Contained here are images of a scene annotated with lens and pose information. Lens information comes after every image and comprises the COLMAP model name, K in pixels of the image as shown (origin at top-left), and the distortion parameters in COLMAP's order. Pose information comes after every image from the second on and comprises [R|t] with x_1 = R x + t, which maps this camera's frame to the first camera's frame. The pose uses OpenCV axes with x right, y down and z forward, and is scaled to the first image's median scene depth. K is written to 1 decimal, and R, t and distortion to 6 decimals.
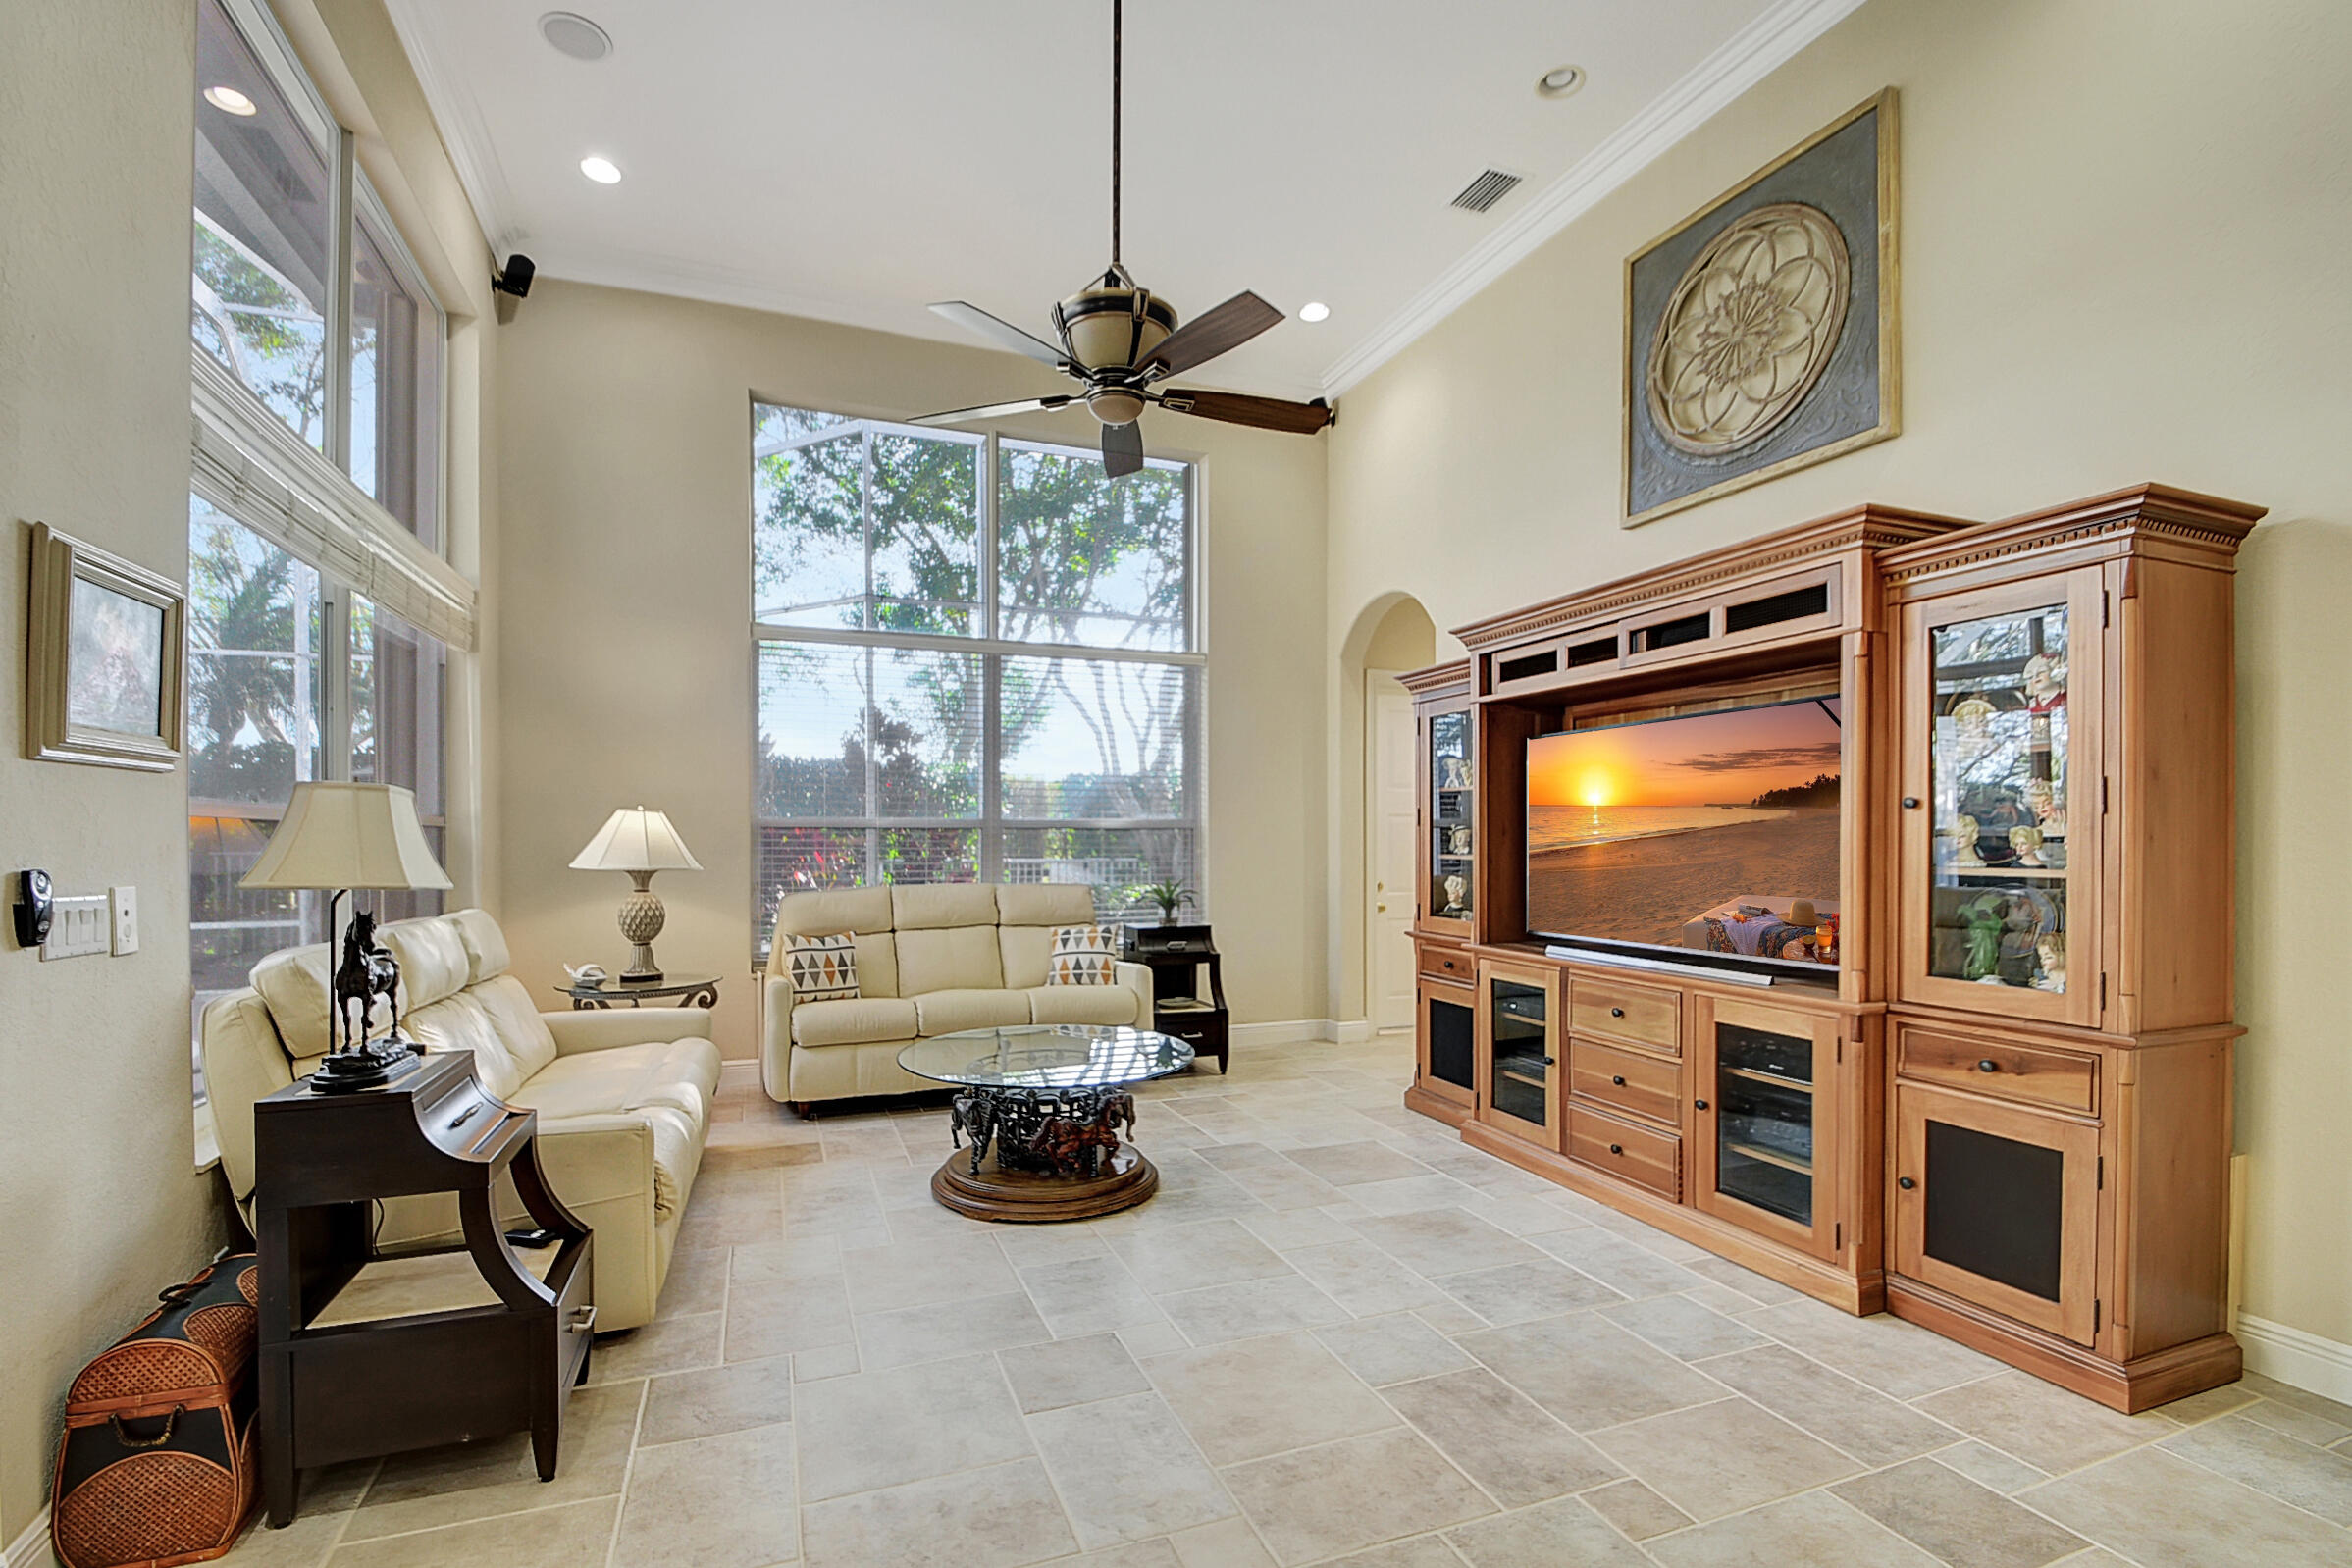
lens RADIAL K [[1047.3, 0, 1158.8], [0, 1047.3, 826.7], [0, 0, 1]] dist [0.002916, -0.000122]
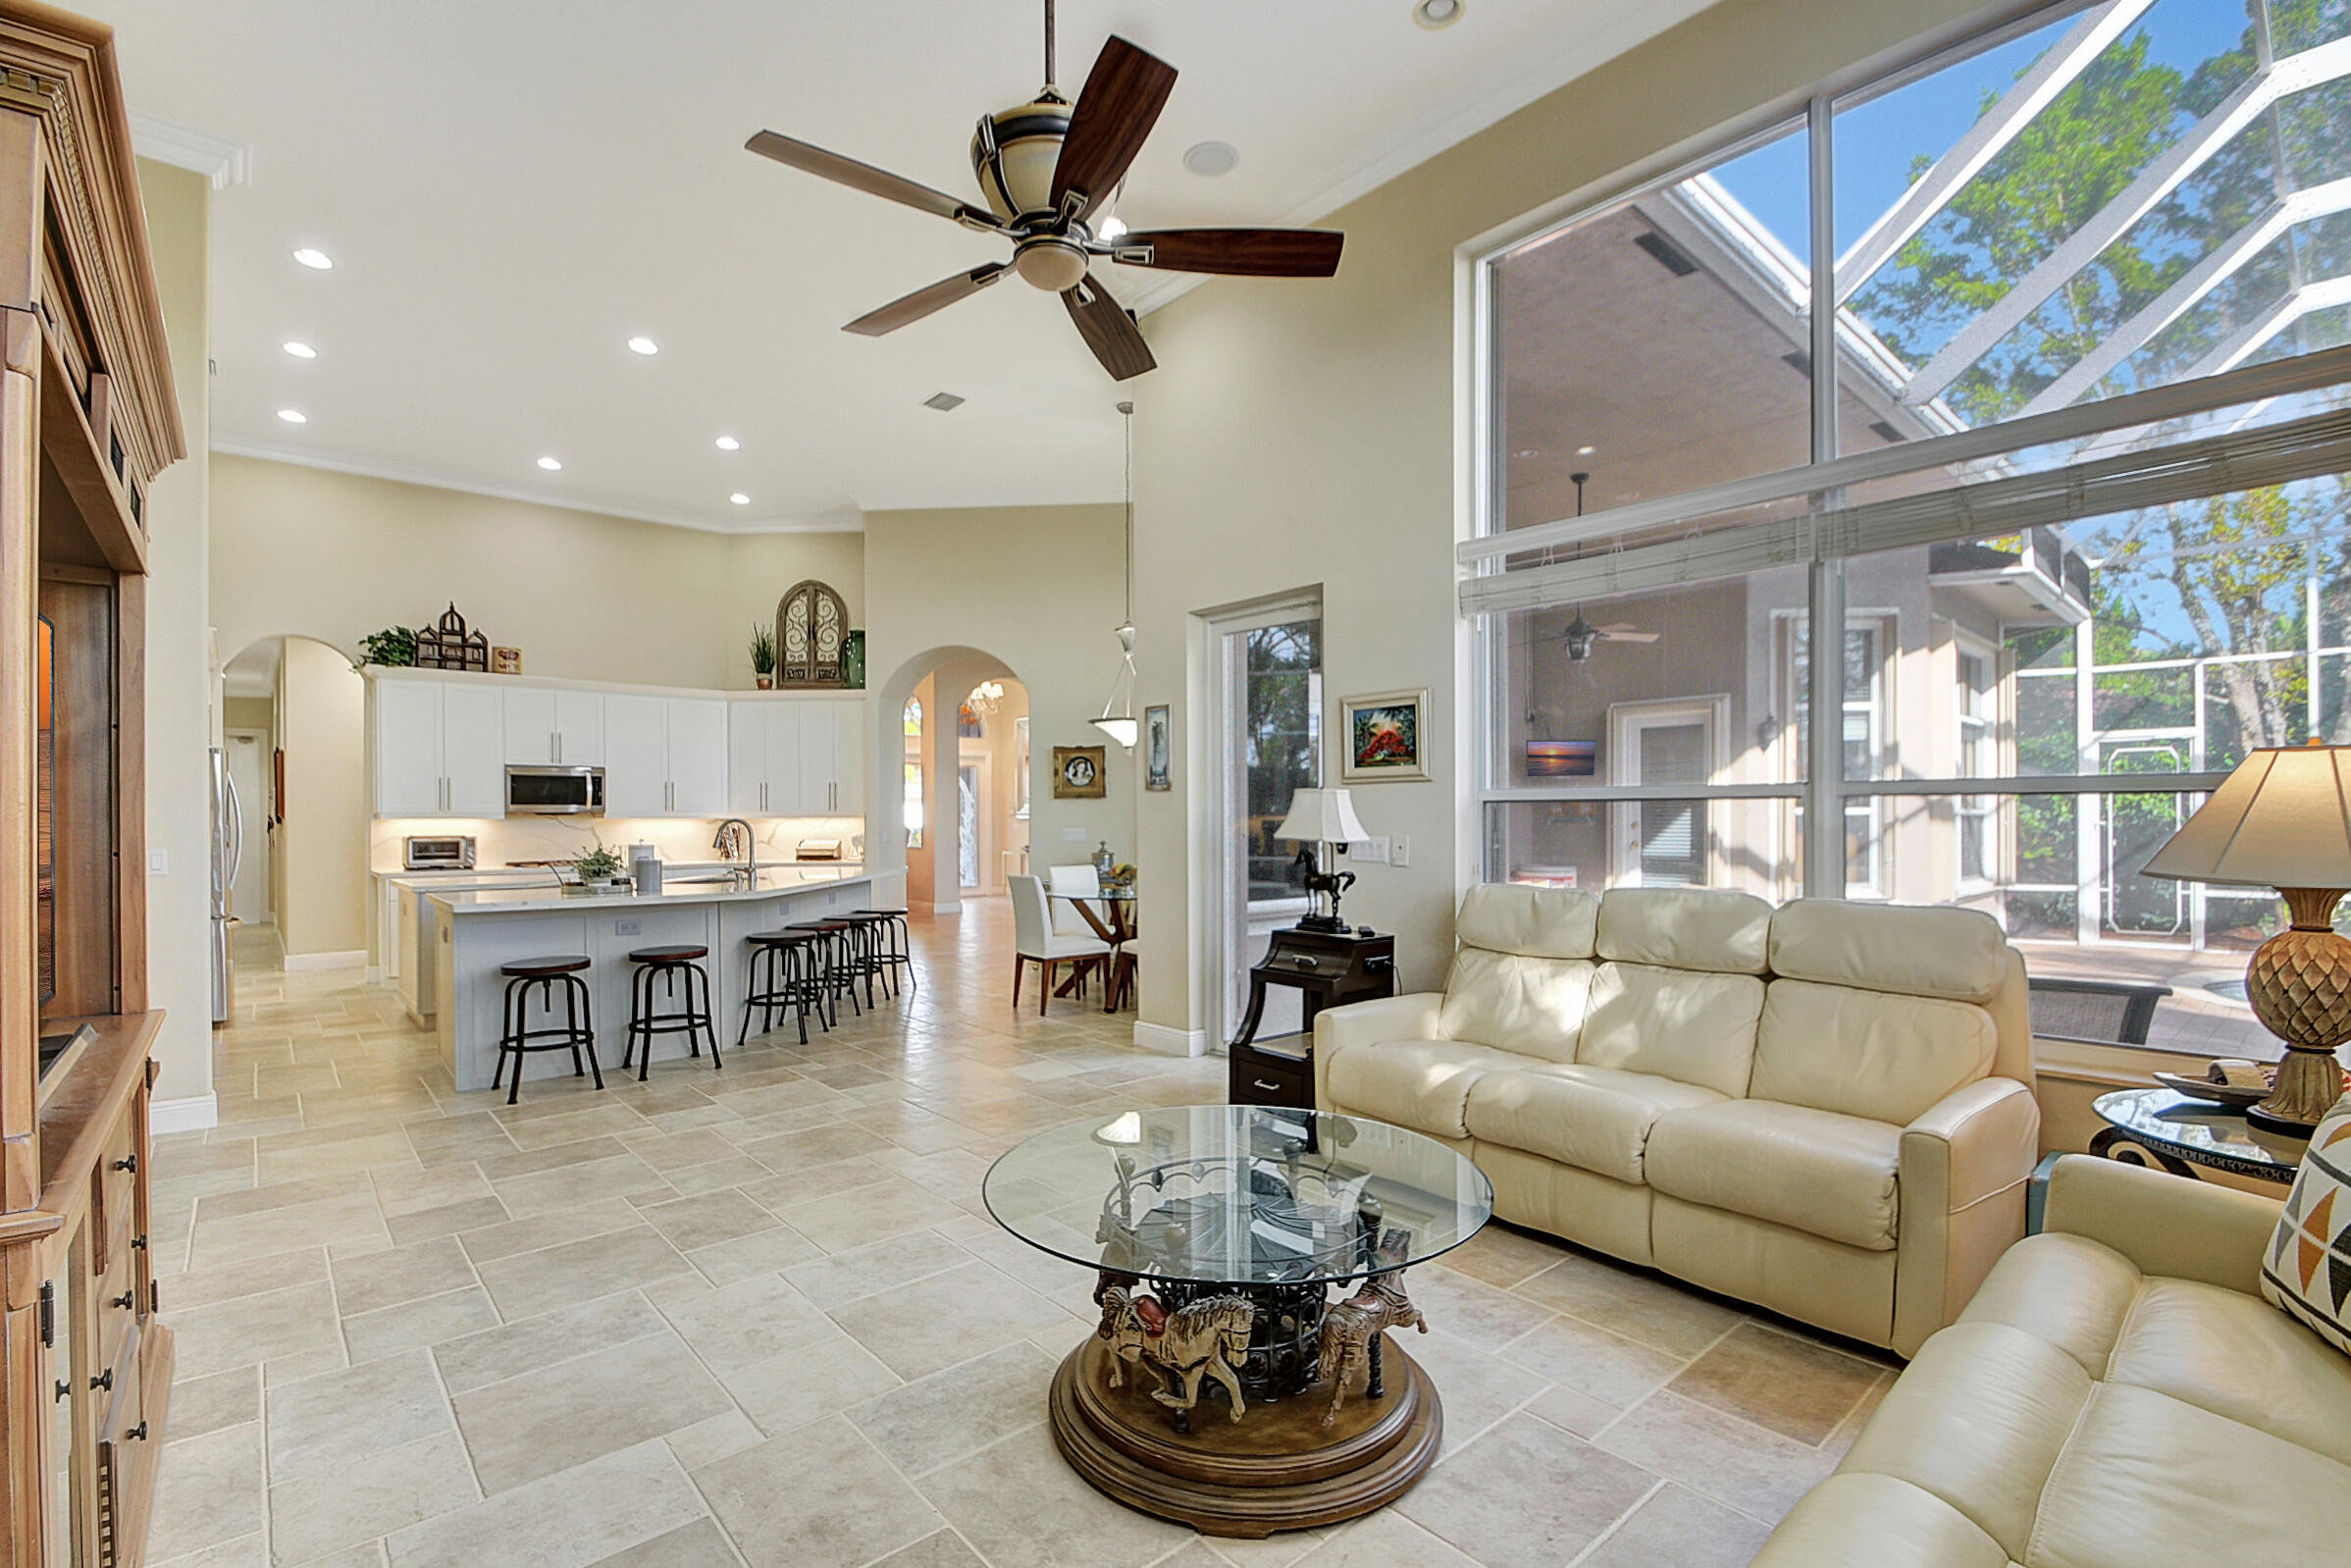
lens RADIAL K [[1059.8, 0, 1165.3], [0, 1059.8, 820.8], [0, 0, 1]] dist [0.009571, -0.012125]
pose [[-0.939444, -0.002416, -0.342694, 0.158205], [-0.001190, 0.999992, -0.003789, 0.012001], [0.342700, -0.003151, -0.939440, 1.816492]]
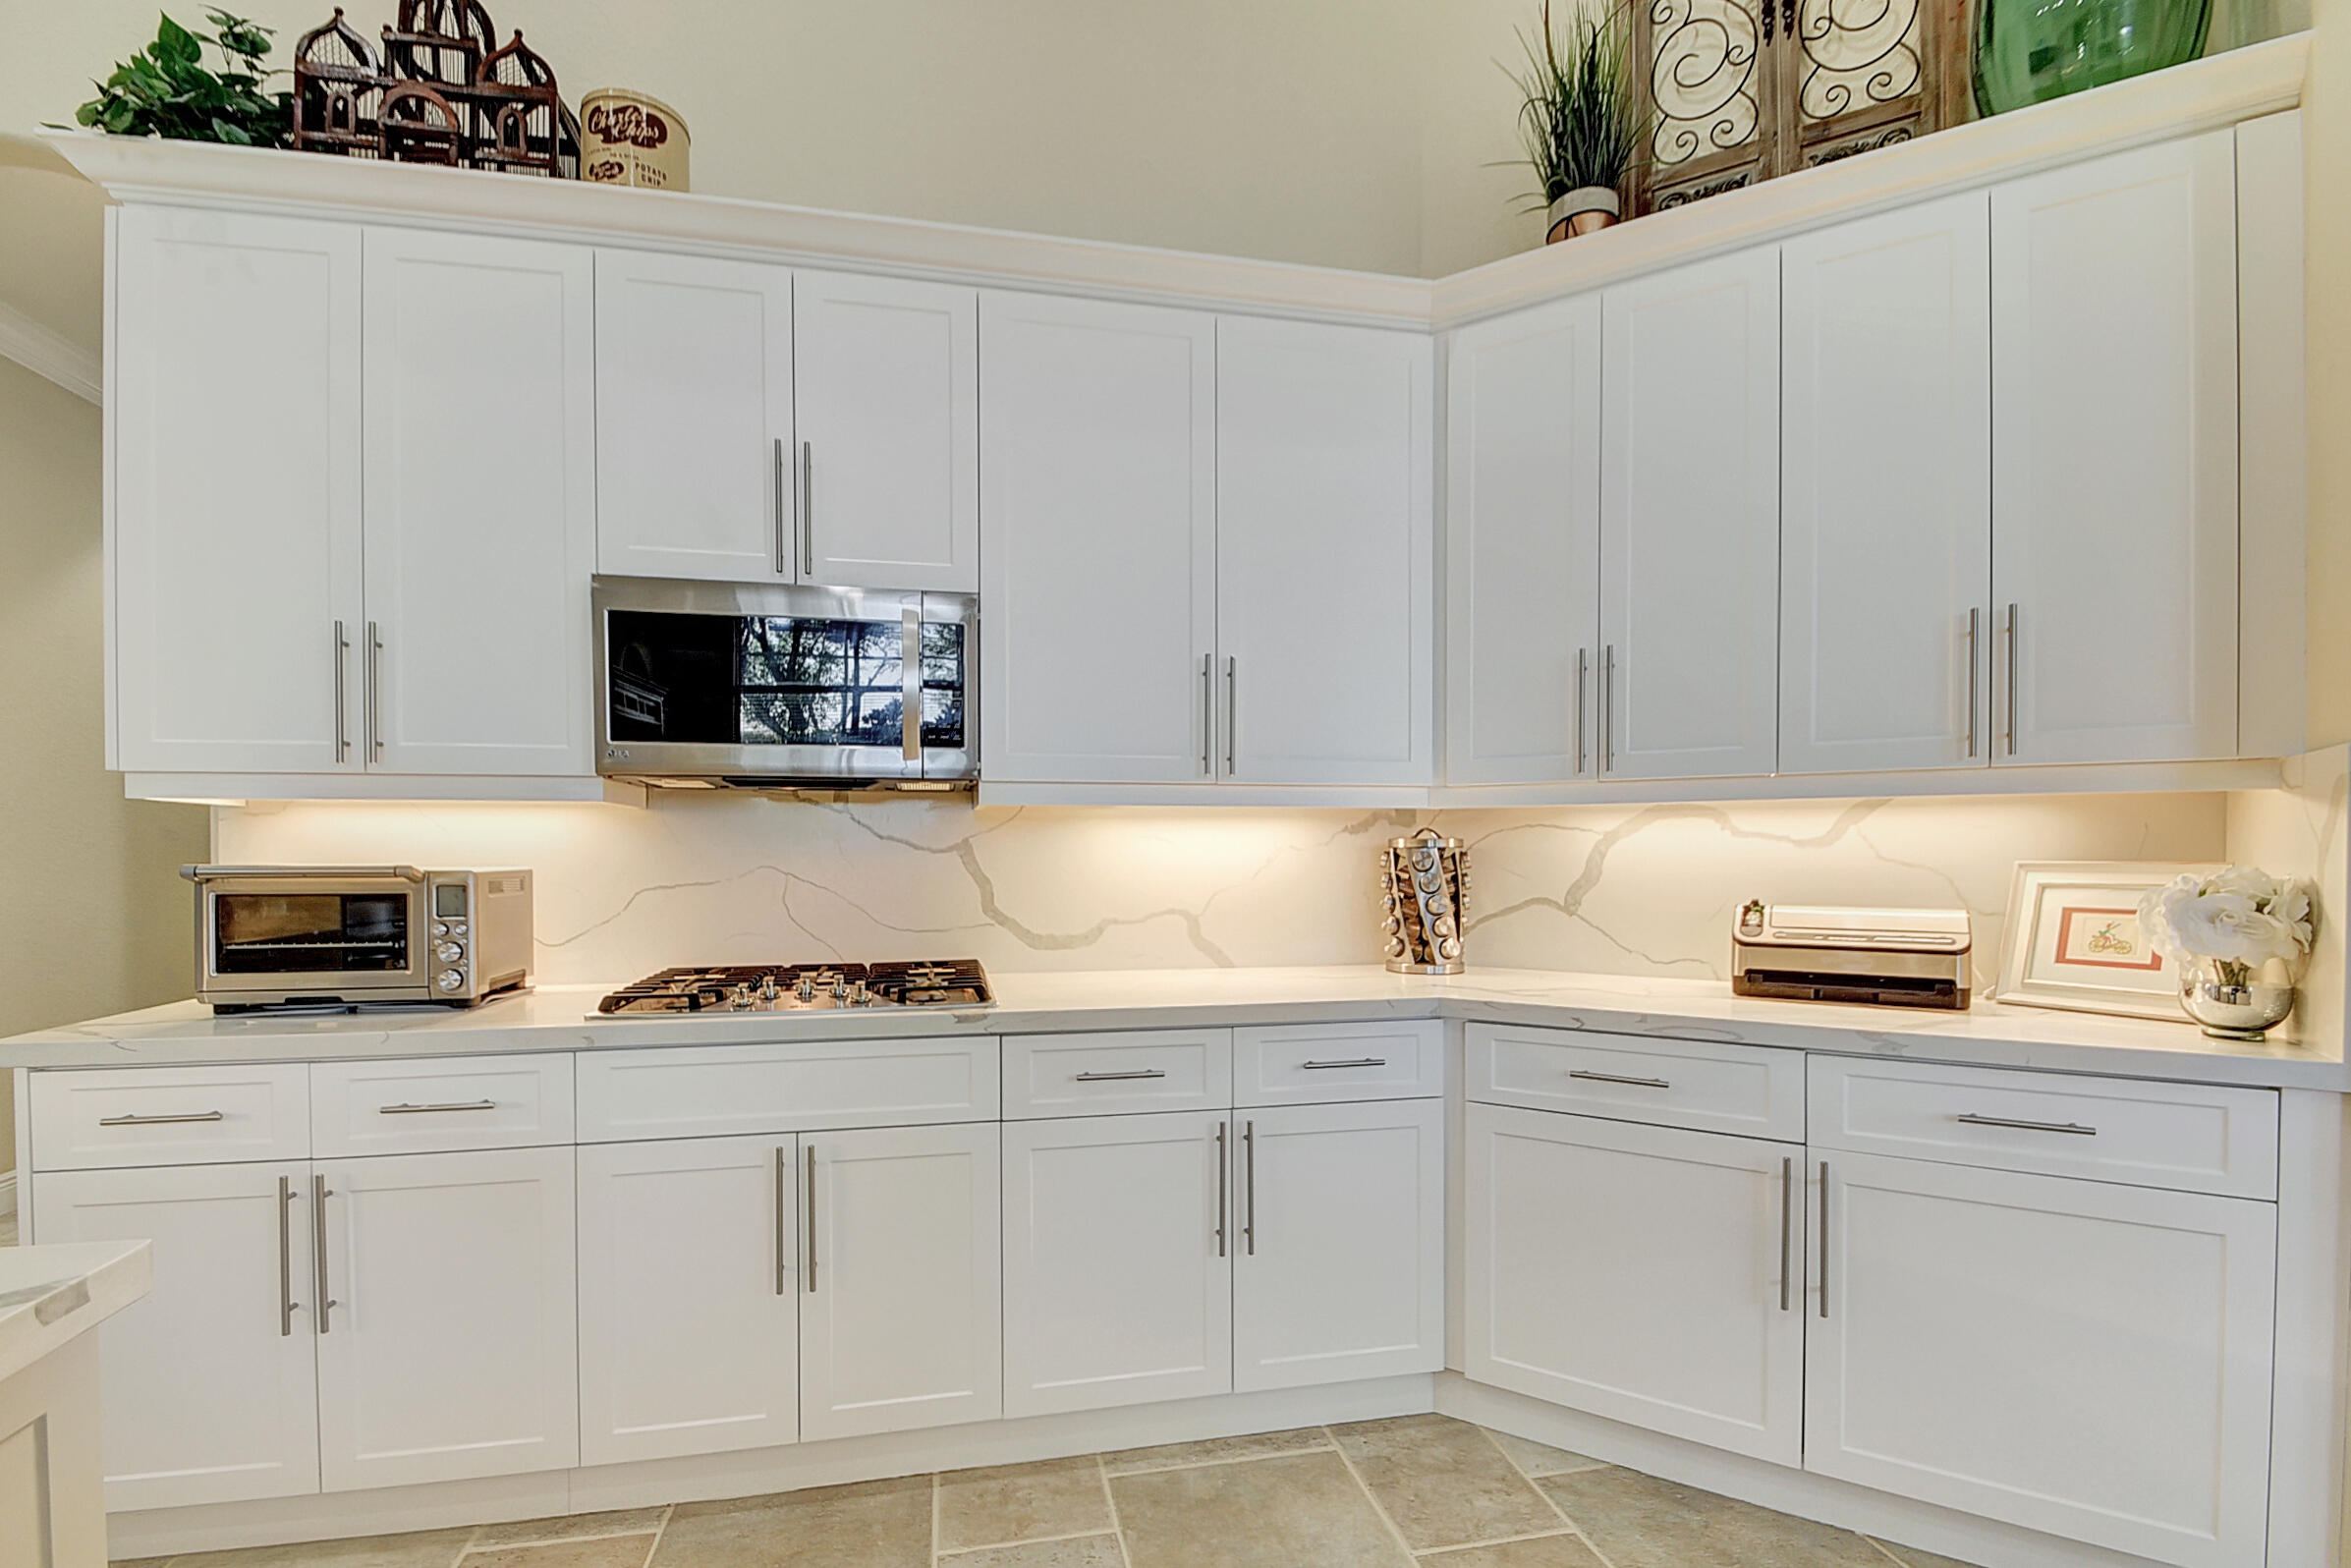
lens RADIAL K [[1052.6, 0, 1156.3], [0, 1052.6, 849.9], [0, 0, 1]] dist [0.015303, -0.021028]
pose [[-0.987556, -0.004443, 0.157204, 0.366294], [-0.004307, 0.999990, 0.001203, 0.026062], [-0.157208, 0.000511, -0.987565, -0.654056]]
